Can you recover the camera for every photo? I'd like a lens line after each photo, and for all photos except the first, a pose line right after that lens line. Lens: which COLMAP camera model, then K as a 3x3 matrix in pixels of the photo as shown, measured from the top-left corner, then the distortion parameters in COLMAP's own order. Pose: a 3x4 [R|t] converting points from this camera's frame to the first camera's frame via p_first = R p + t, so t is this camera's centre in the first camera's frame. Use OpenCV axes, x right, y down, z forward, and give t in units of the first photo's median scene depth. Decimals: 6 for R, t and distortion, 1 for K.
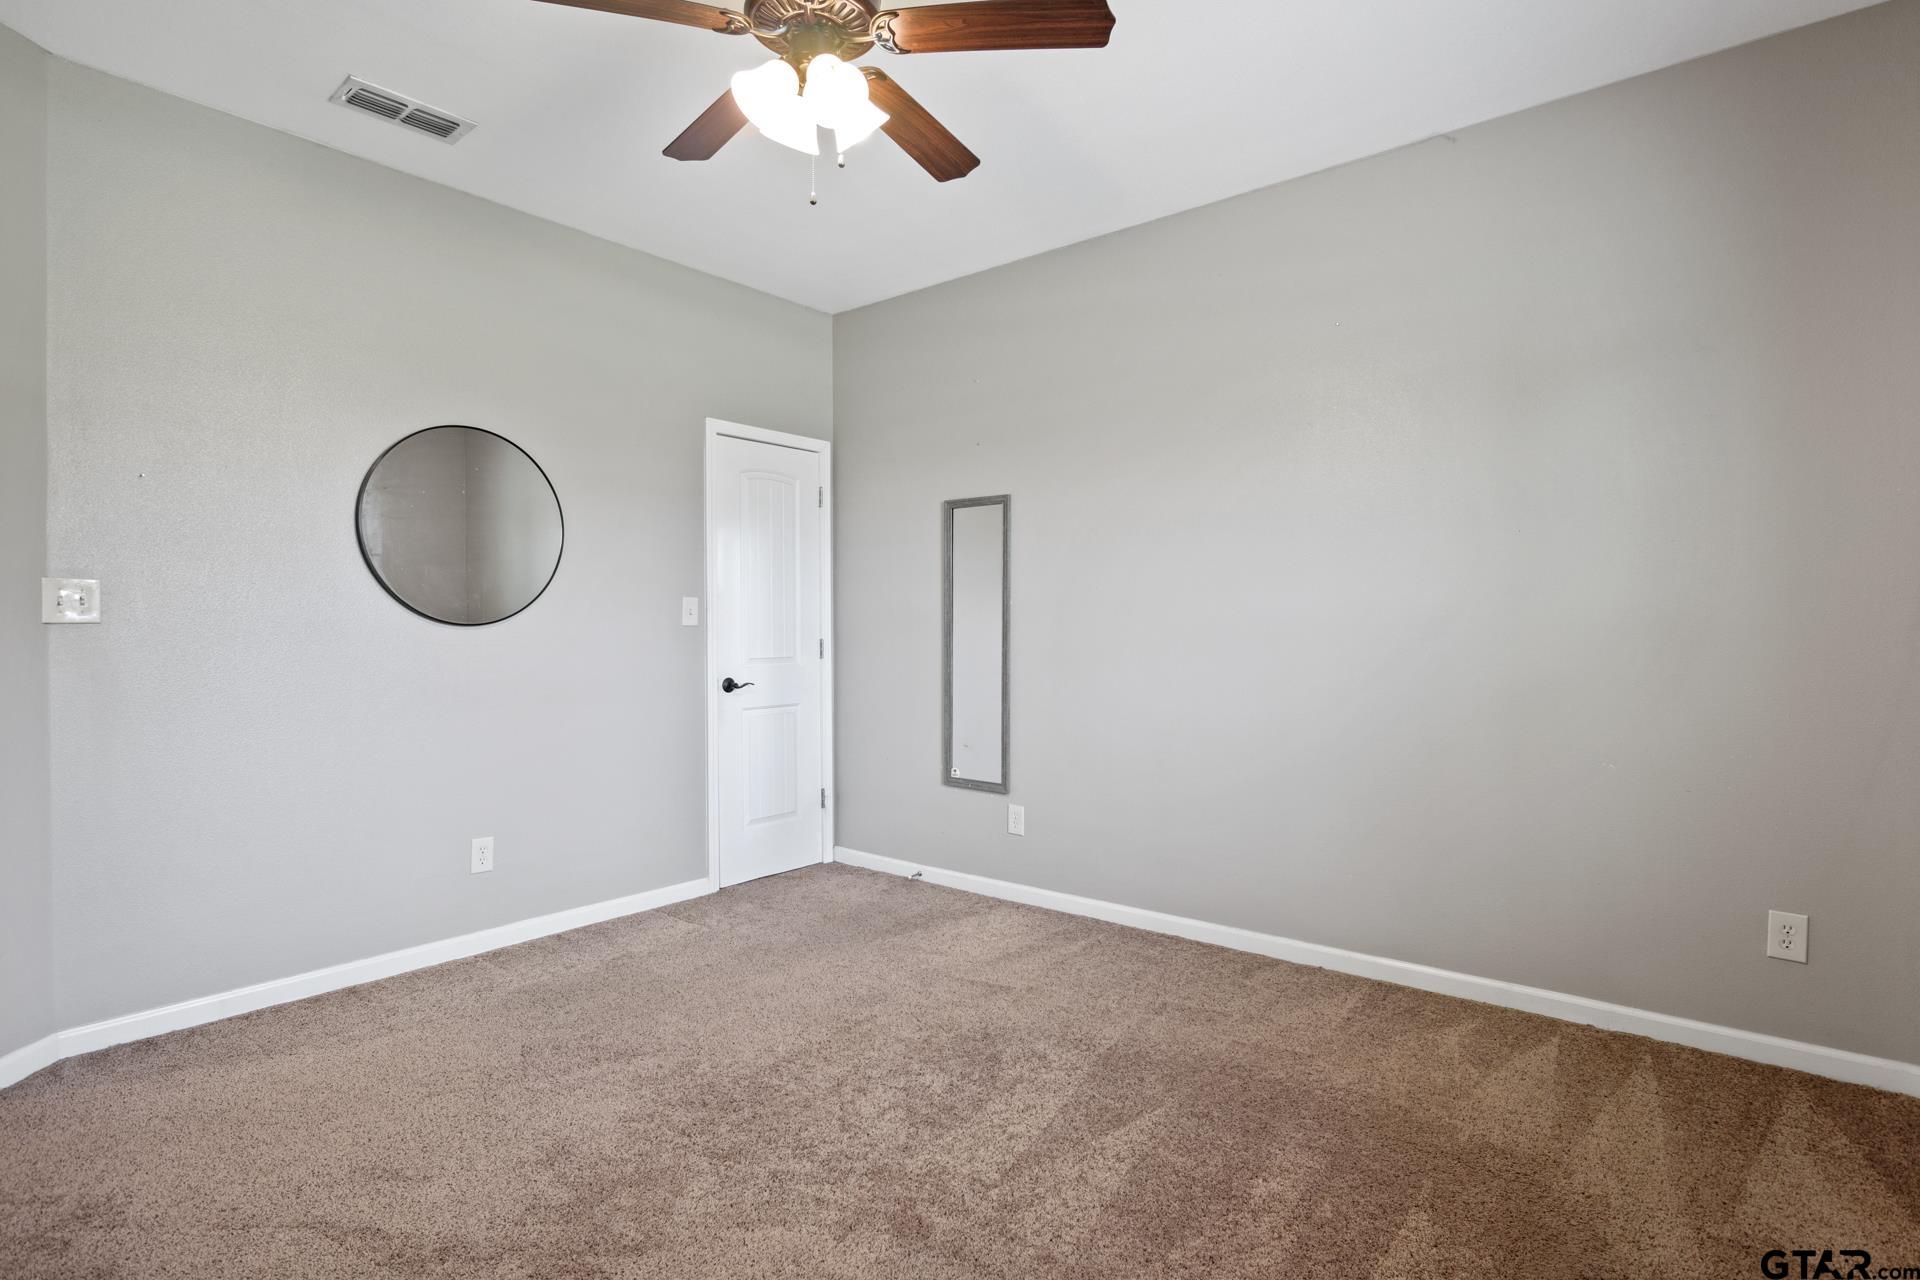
lens RADIAL K [[957.5, 0, 960.7], [0, 957.5, 629.9], [0, 0, 1]] dist [-0.001050, 0.000075]
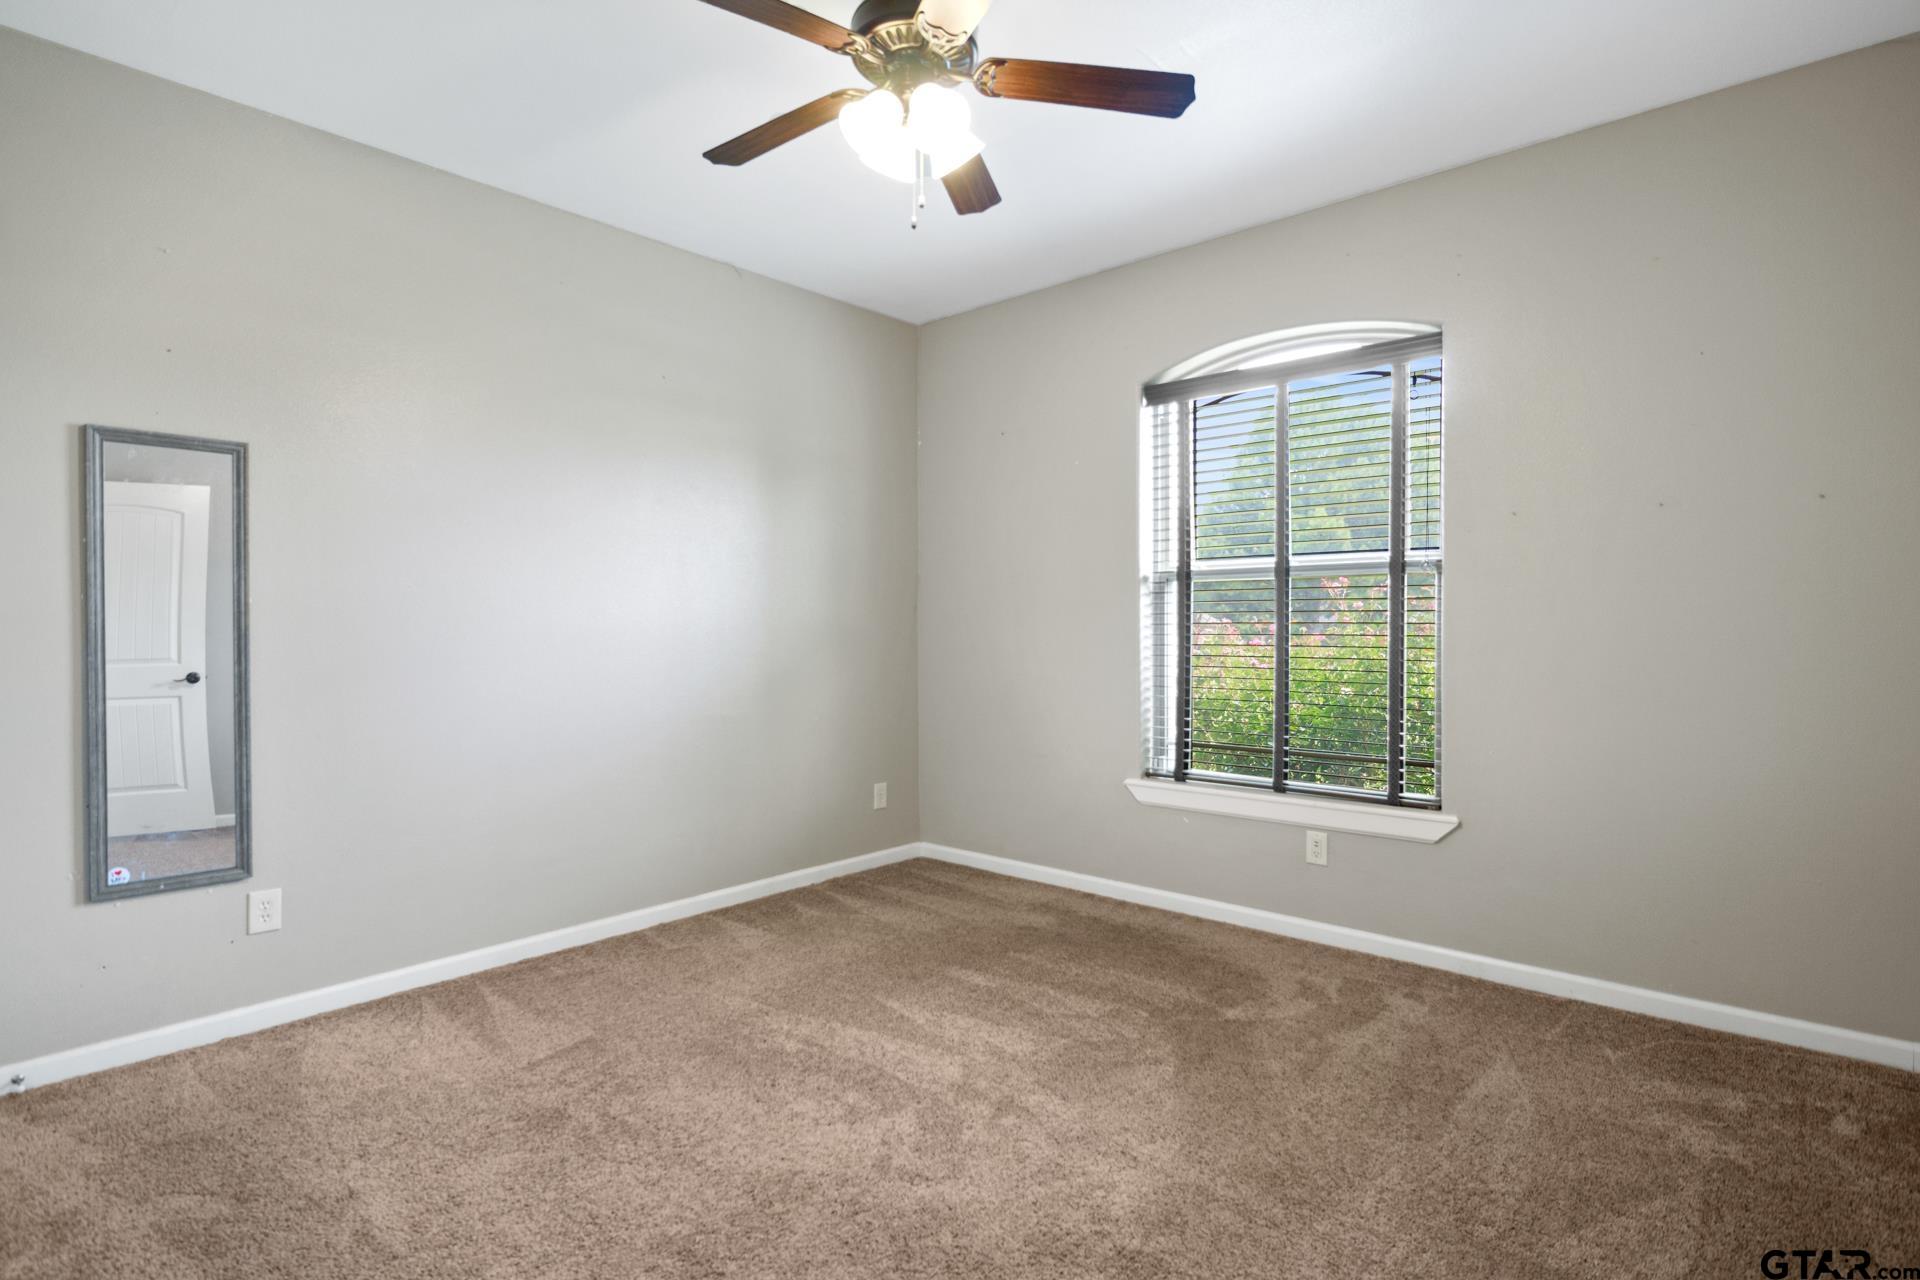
lens RADIAL K [[957.5, 0, 960.7], [0, 957.5, 637.9], [0, 0, 1]] dist [-0.001050, 0.000075]
pose [[0.056665, -0.009927, 0.998344, -0.693675], [0.008084, 0.999922, 0.009484, -0.004801], [-0.998361, 0.007533, 0.056741, 0.511032]]
